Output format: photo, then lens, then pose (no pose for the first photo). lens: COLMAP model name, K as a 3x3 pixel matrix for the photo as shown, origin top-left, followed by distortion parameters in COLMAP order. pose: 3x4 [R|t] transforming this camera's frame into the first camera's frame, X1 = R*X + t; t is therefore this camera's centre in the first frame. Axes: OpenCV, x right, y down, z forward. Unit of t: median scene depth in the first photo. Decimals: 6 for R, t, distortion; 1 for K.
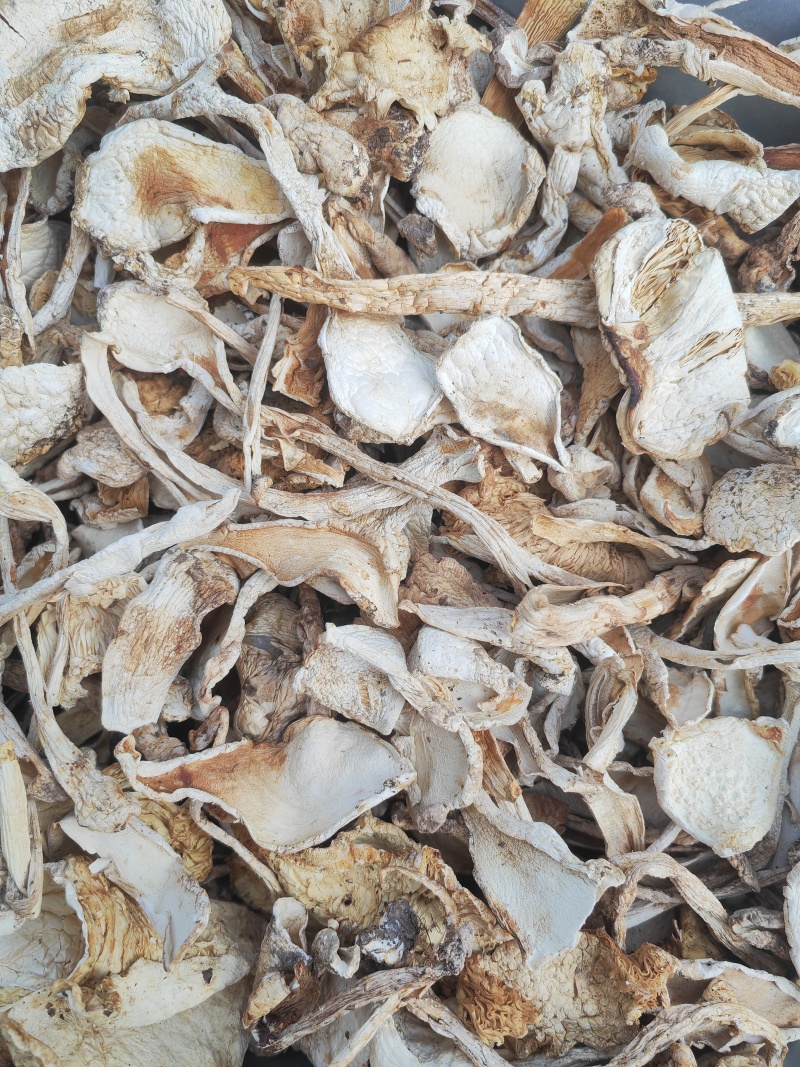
lens RADIAL K [[837.8, 0, 400.0], [0, 837.8, 533.5], [0, 0, 1]] dist [0.001438, -0.019555]
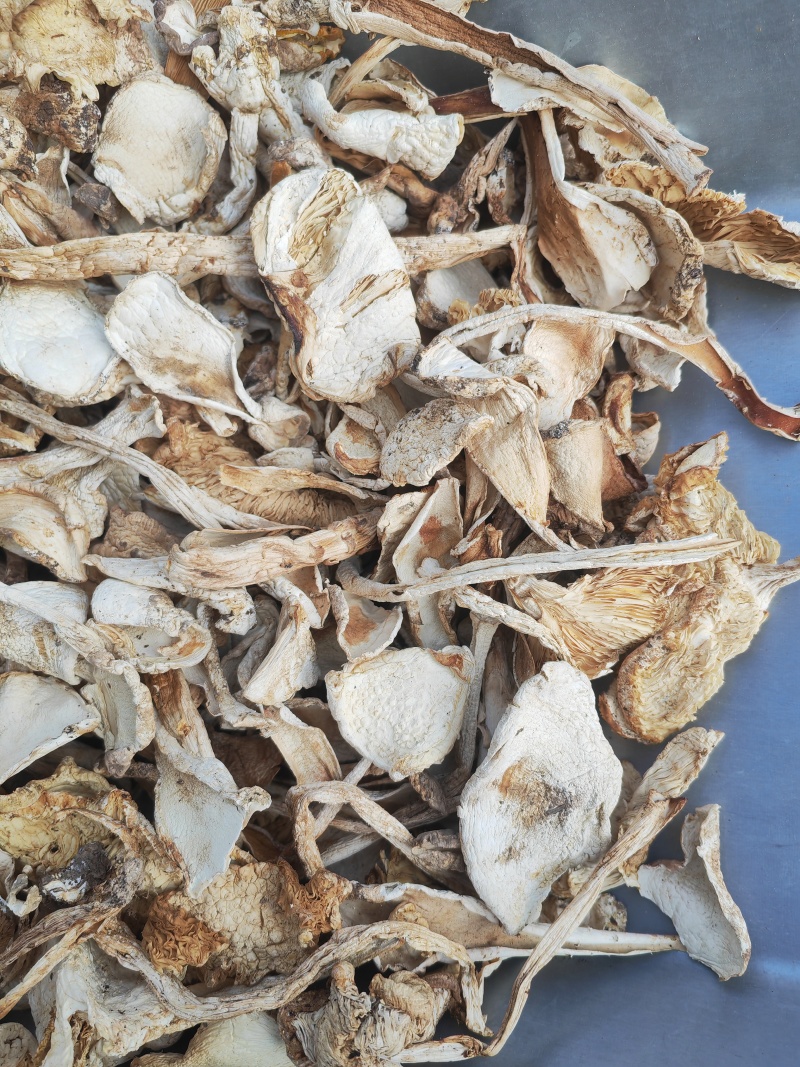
lens RADIAL K [[837.8, 0, 400.0], [0, 837.8, 533.5], [0, 0, 1]] dist [0.001438, -0.019555]
pose [[0.997859, -0.064838, -0.008563, 0.397108], [0.064818, 0.997894, -0.002613, 0.081135], [0.008714, 0.002052, 0.999960, -0.028967]]
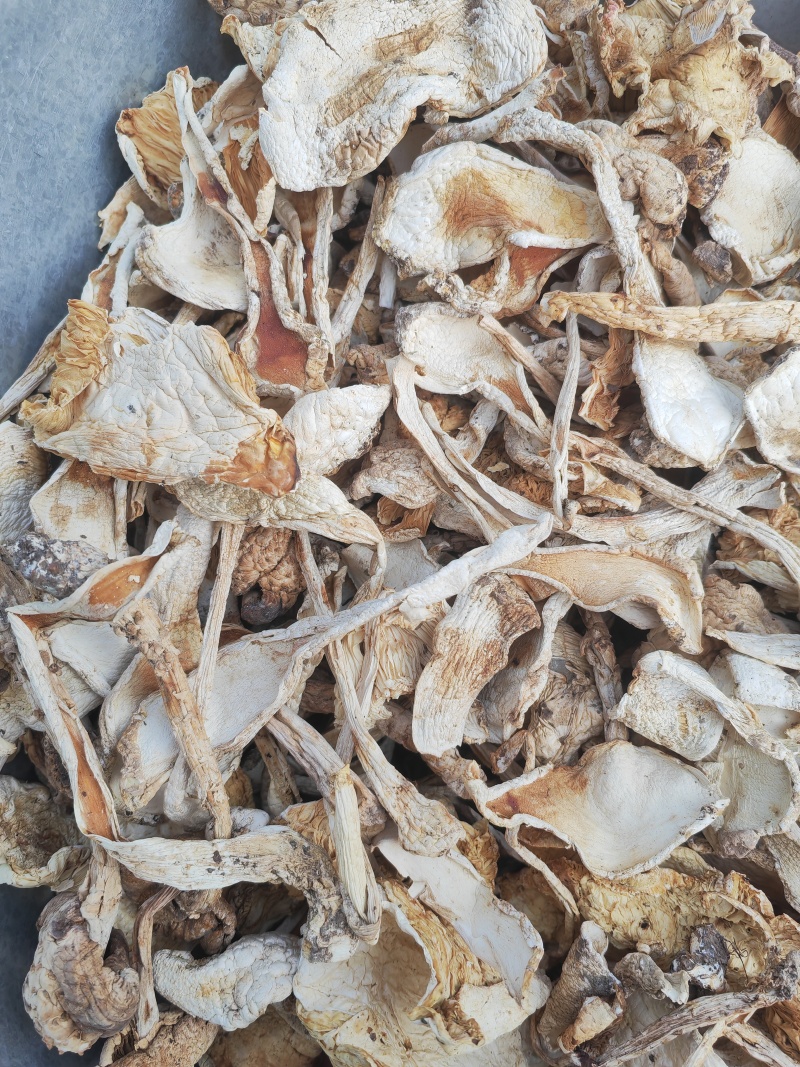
lens RADIAL K [[839.2, 0, 420.1], [0, 839.2, 534.8], [0, 0, 1]] dist [-0.004754, -0.010380]
pose [[0.999806, 0.014924, 0.012863, -0.353852], [-0.014941, 0.999888, 0.001241, -0.026018], [-0.012843, -0.001433, 0.999916, -0.000389]]
